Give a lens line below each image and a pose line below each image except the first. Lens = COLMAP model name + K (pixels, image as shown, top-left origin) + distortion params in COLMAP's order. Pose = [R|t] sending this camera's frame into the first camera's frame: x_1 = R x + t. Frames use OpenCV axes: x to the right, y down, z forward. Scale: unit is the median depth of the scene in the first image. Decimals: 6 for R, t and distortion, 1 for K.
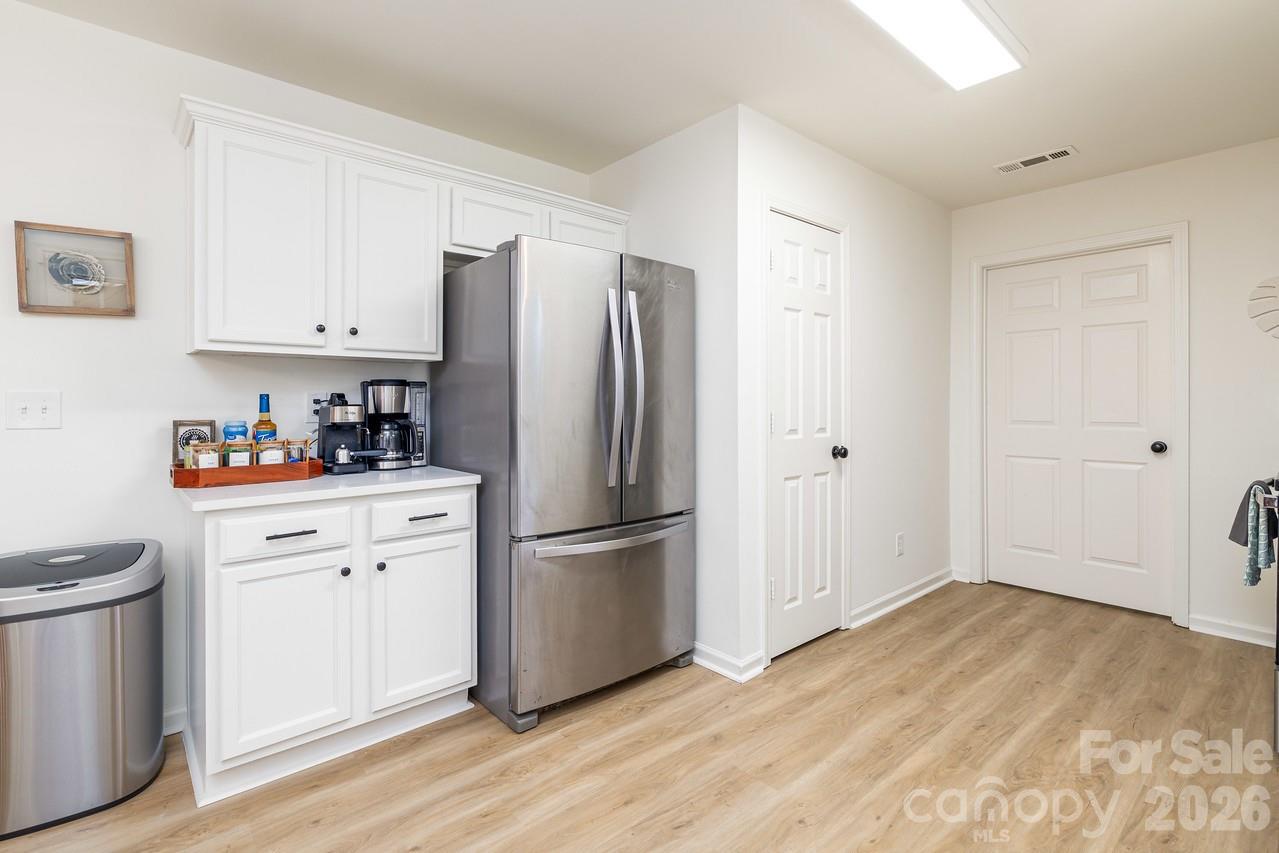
lens RADIAL K [[595.5, 0, 631.1], [0, 595.5, 419.2], [0, 0, 1]] dist [0.004284, 0.000420]
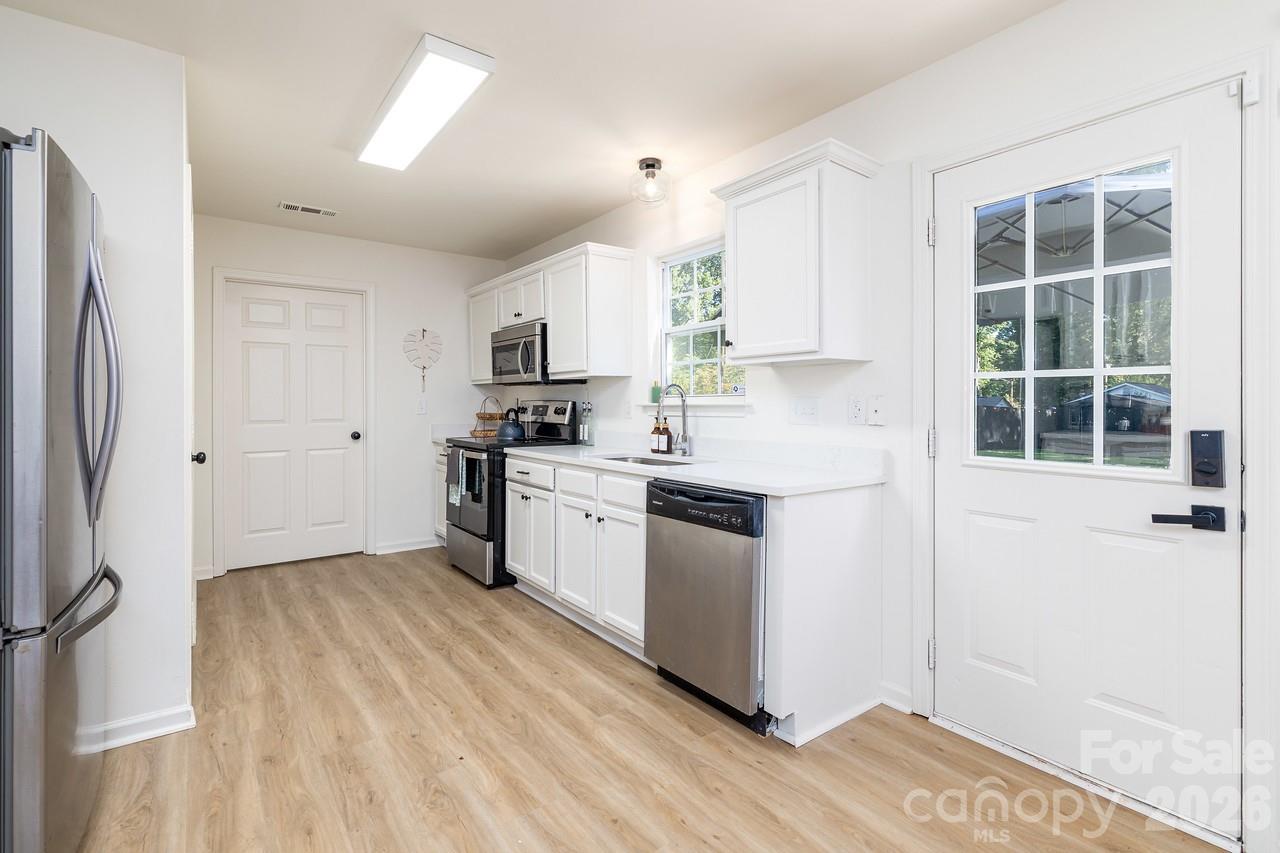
lens RADIAL K [[596.0, 0, 640.3], [0, 596.0, 408.1], [0, 0, 1]] dist [0.004284, 0.000420]
pose [[0.064729, -0.004412, 0.997893, -0.680484], [0.024992, 0.999684, 0.002799, -0.004140], [-0.997590, 0.024758, 0.064819, 0.311532]]
